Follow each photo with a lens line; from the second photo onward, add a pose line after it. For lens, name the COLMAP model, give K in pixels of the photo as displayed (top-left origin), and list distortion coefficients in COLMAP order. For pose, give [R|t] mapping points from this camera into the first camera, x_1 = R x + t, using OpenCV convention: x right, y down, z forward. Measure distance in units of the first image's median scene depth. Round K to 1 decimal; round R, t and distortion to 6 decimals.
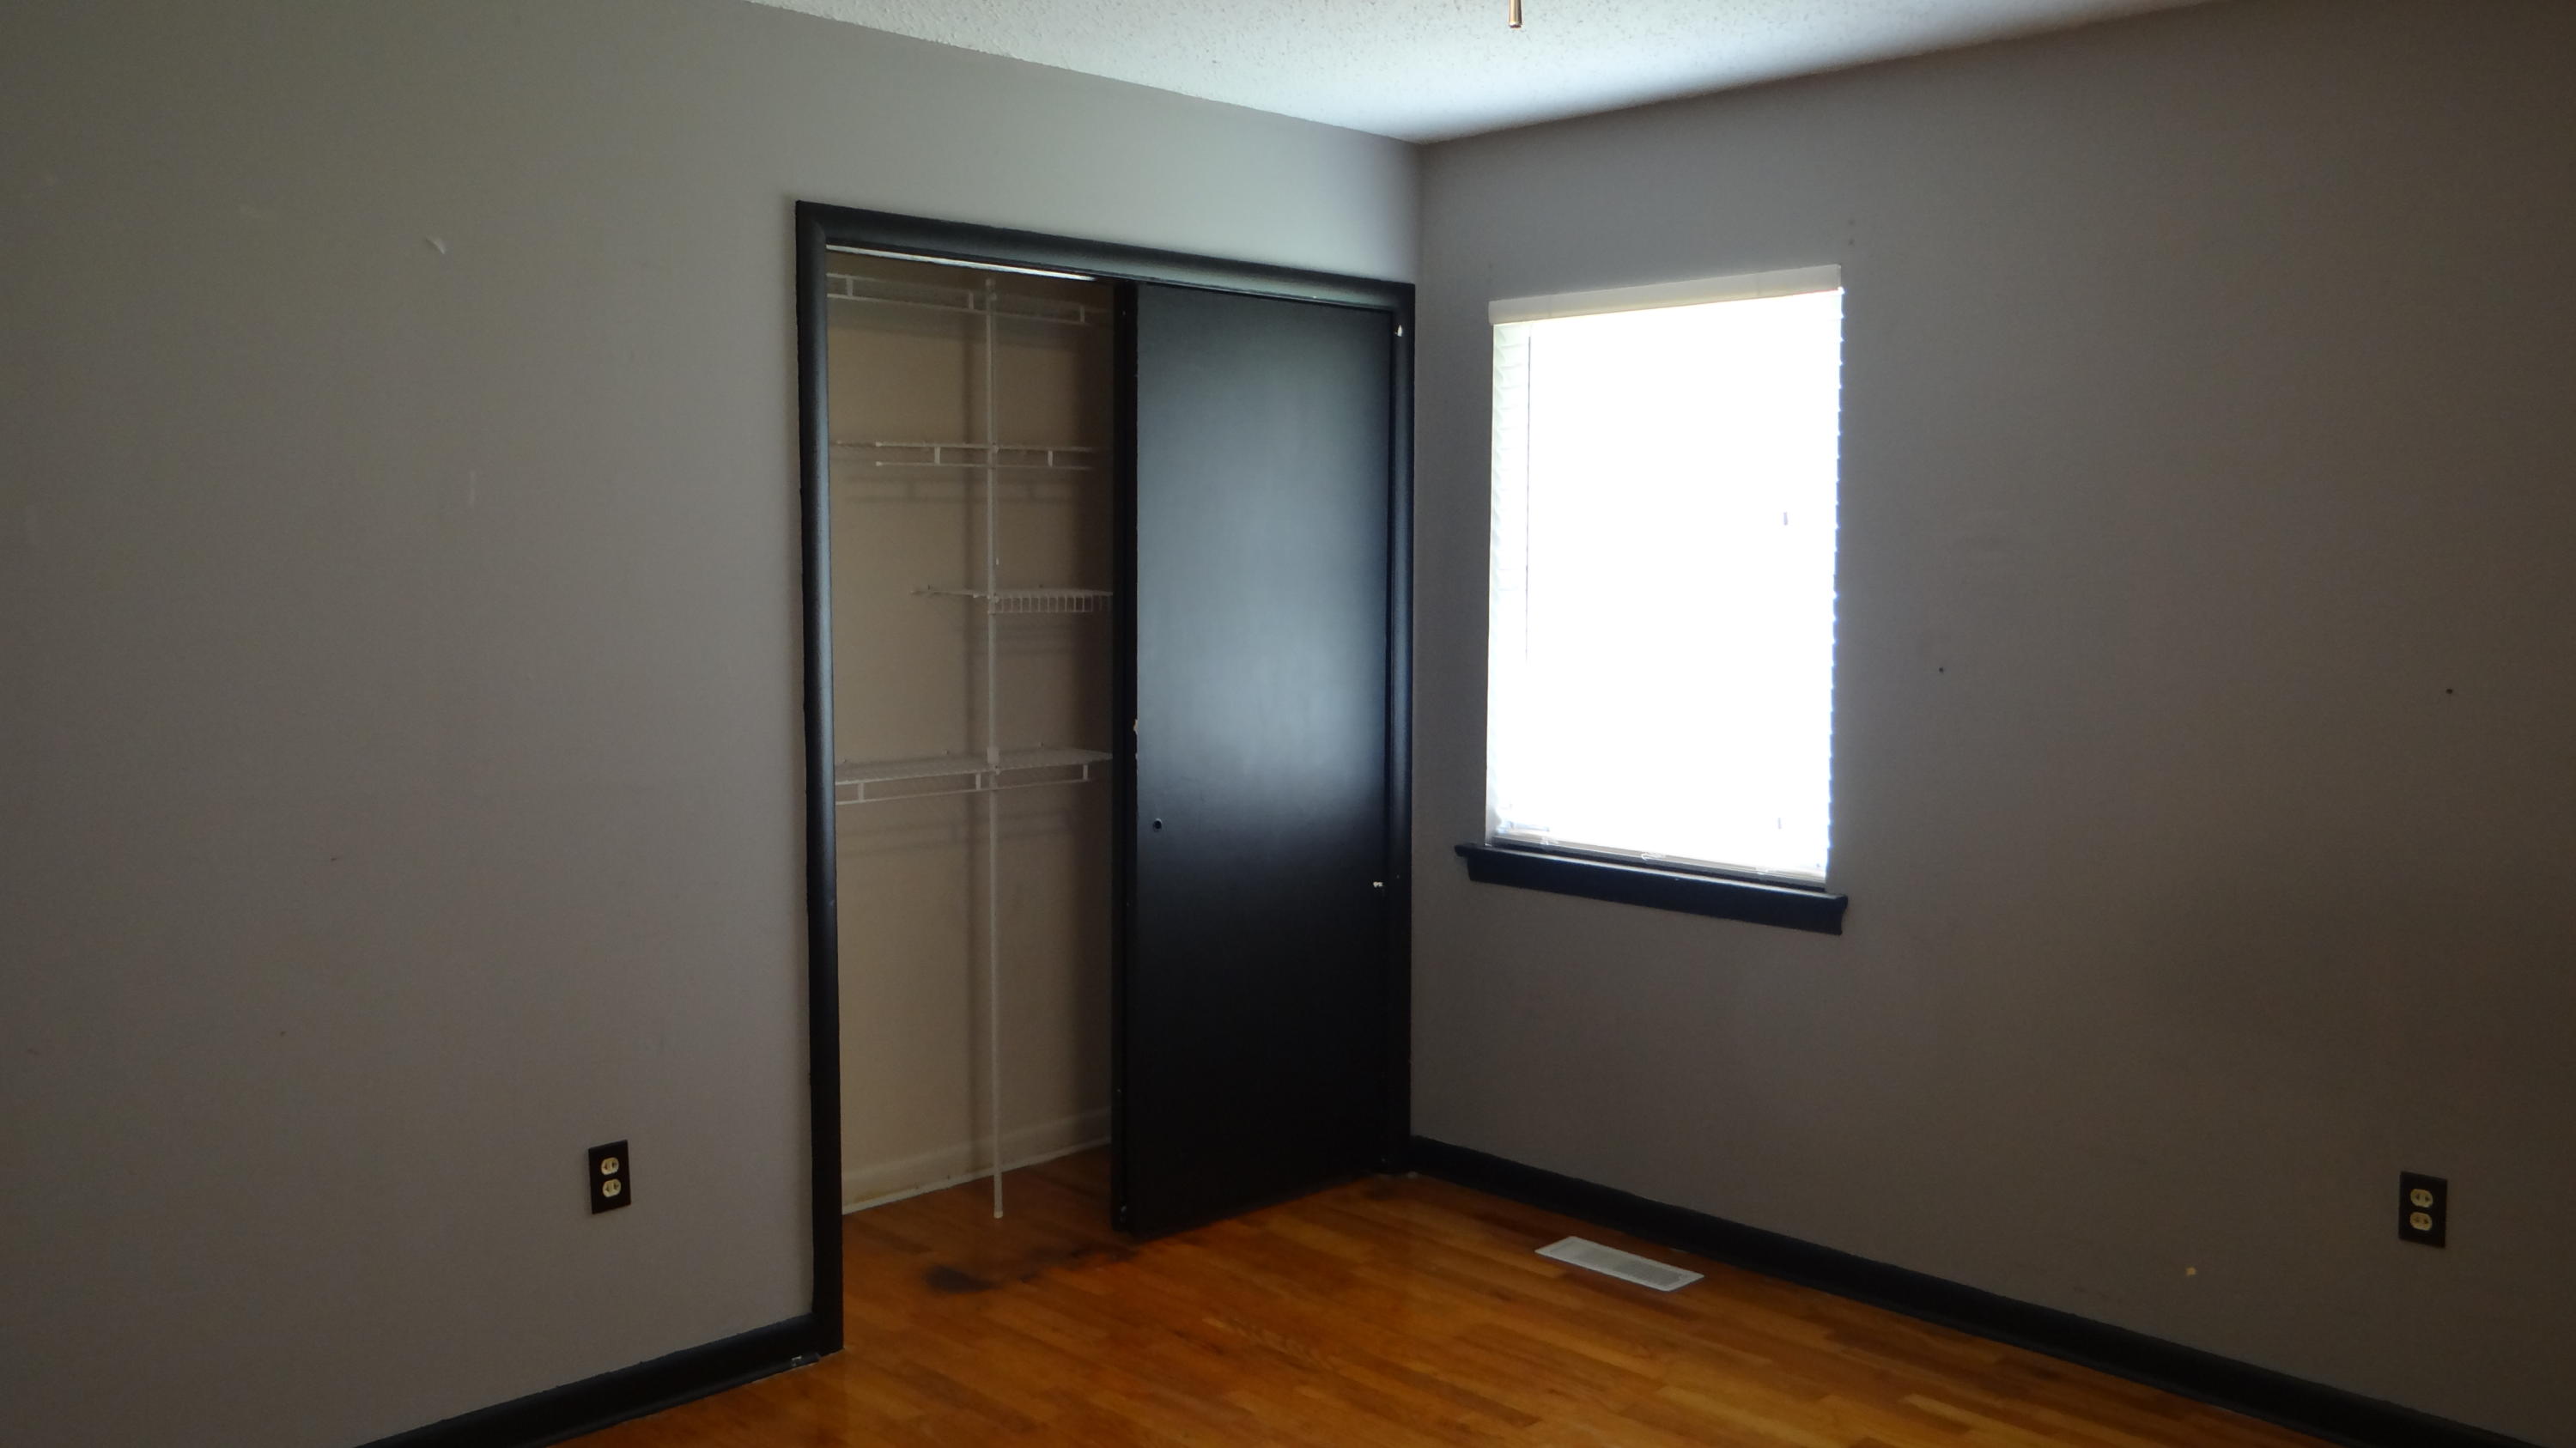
lens RADIAL K [[2035.8, 0, 1288.0], [0, 2035.8, 724.0], [0, 0, 1]] dist [-0.002088, -0.004988]
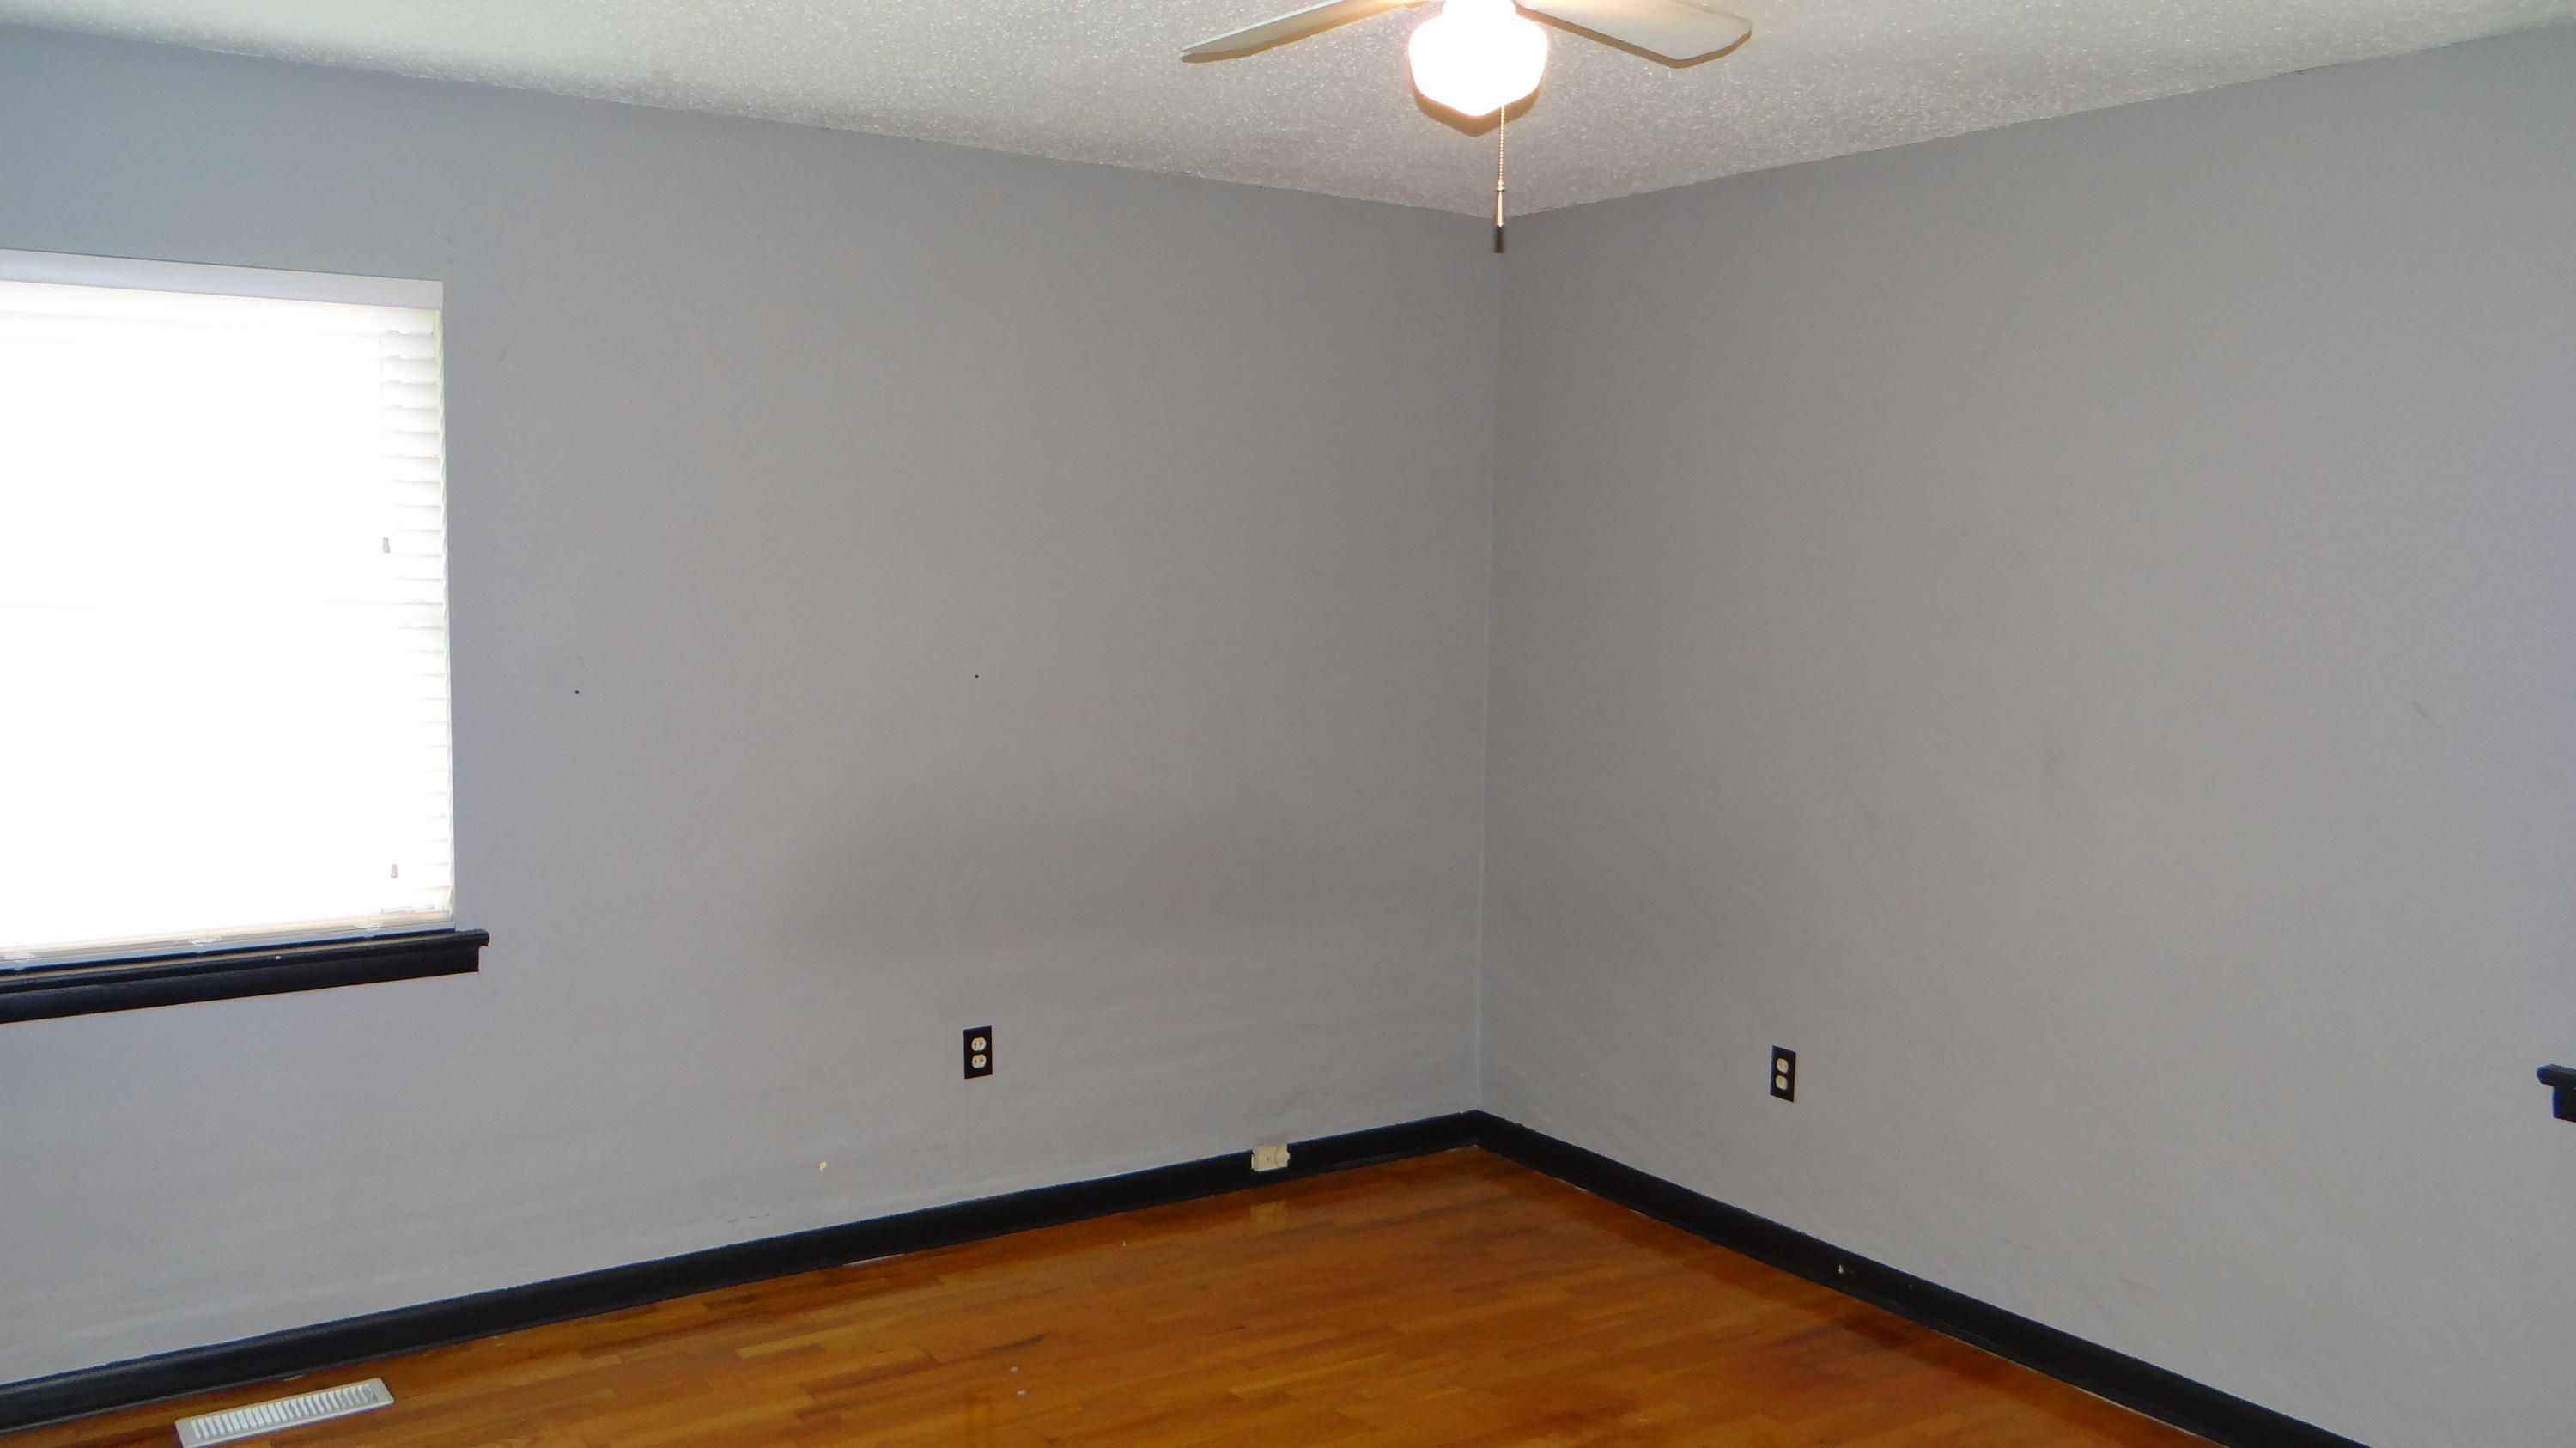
lens RADIAL K [[2035.8, 0, 1288.0], [0, 2035.8, 724.0], [0, 0, 1]] dist [-0.002088, -0.004988]
pose [[0.201964, -0.105427, 0.973702, -0.623232], [0.076808, 0.992832, 0.091567, -0.078377], [-0.976377, 0.056295, 0.208614, 0.435624]]
